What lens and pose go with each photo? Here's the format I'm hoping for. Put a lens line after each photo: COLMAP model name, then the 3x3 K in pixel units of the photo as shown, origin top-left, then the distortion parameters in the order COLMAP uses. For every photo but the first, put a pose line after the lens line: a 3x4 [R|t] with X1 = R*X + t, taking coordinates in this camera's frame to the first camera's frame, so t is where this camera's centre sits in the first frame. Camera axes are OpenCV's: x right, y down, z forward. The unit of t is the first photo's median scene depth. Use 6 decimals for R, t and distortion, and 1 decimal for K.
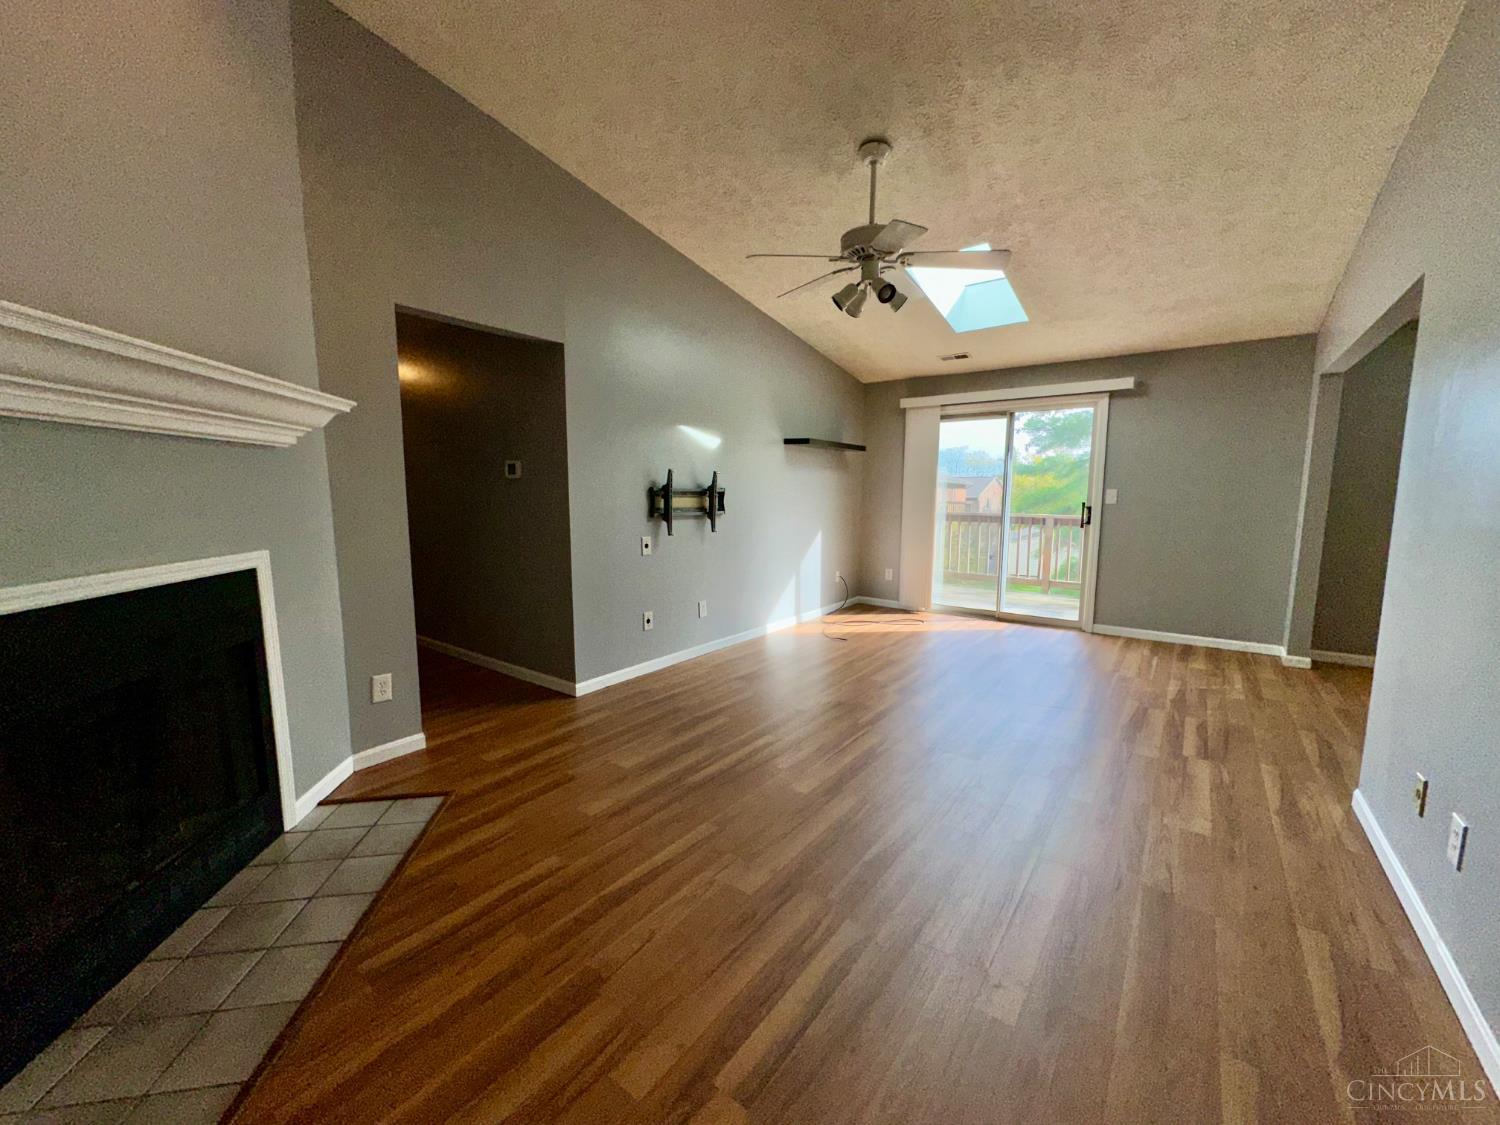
lens RADIAL K [[600.2, 0, 750.6], [0, 600.2, 565.1], [0, 0, 1]] dist [0.011400, 0.000272]
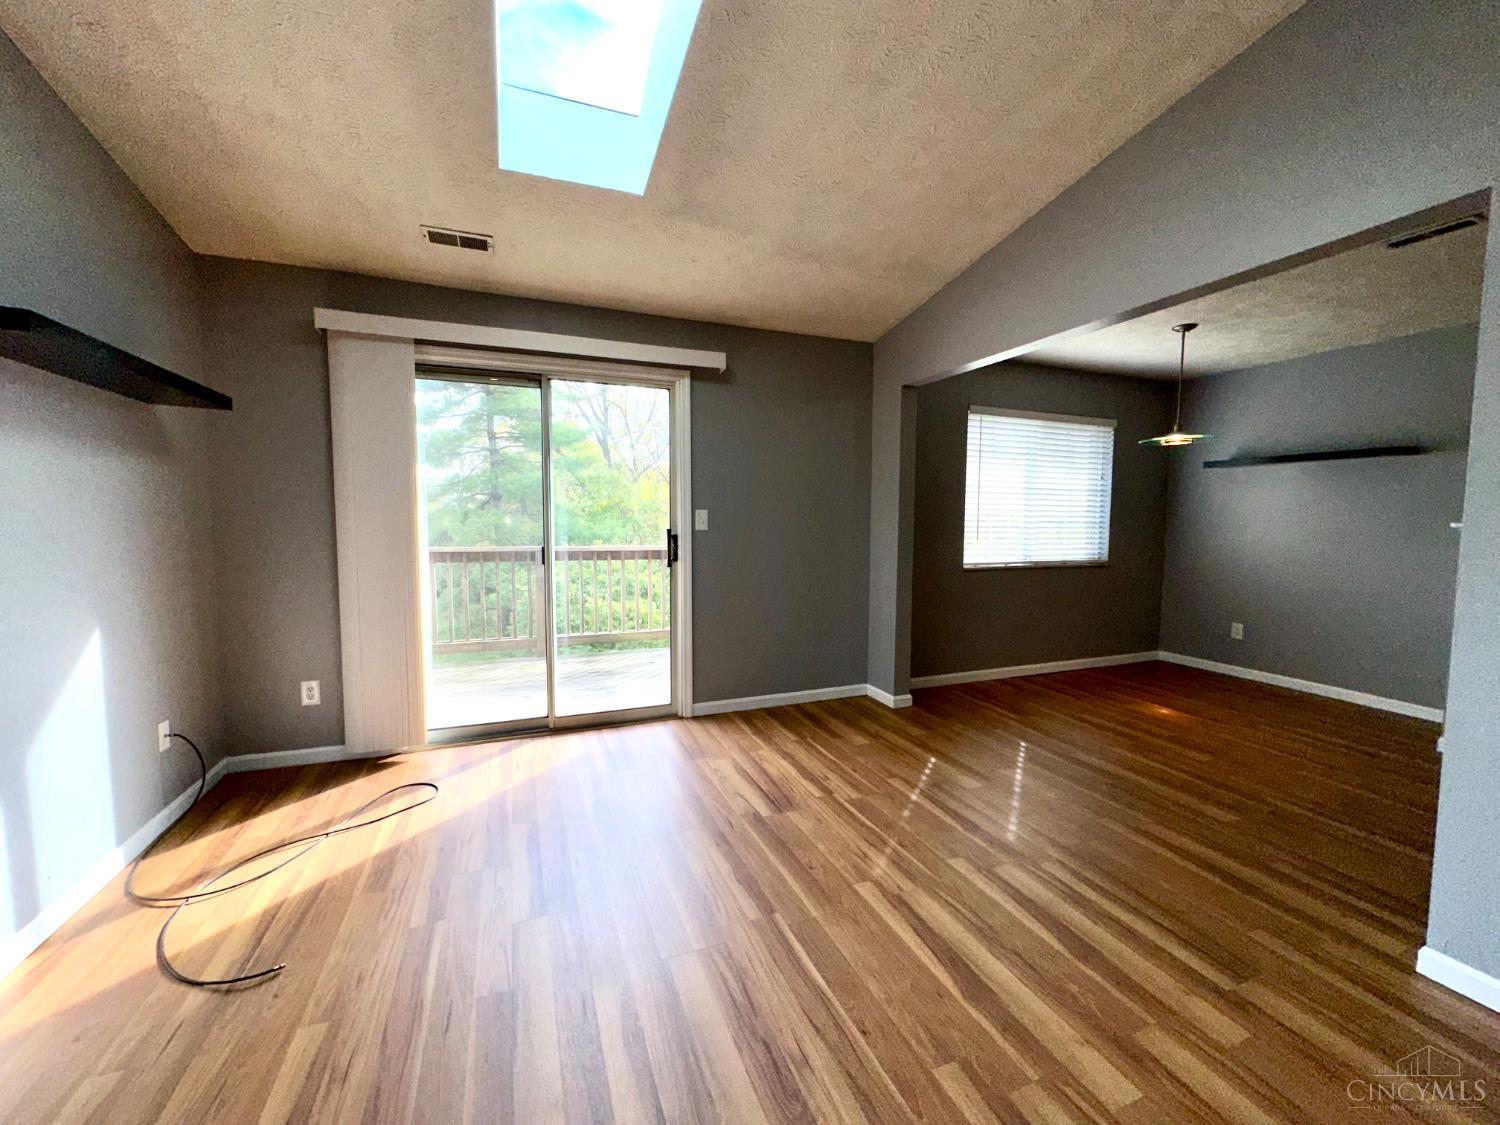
lens RADIAL K [[600.2, 0, 751.9], [0, 600.2, 564.2], [0, 0, 1]] dist [0.011400, 0.000272]
pose [[0.533696, -0.062042, 0.843397, 0.031868], [0.104753, 0.994475, 0.006869, -0.058349], [-0.839164, 0.084682, 0.537246, 0.552639]]
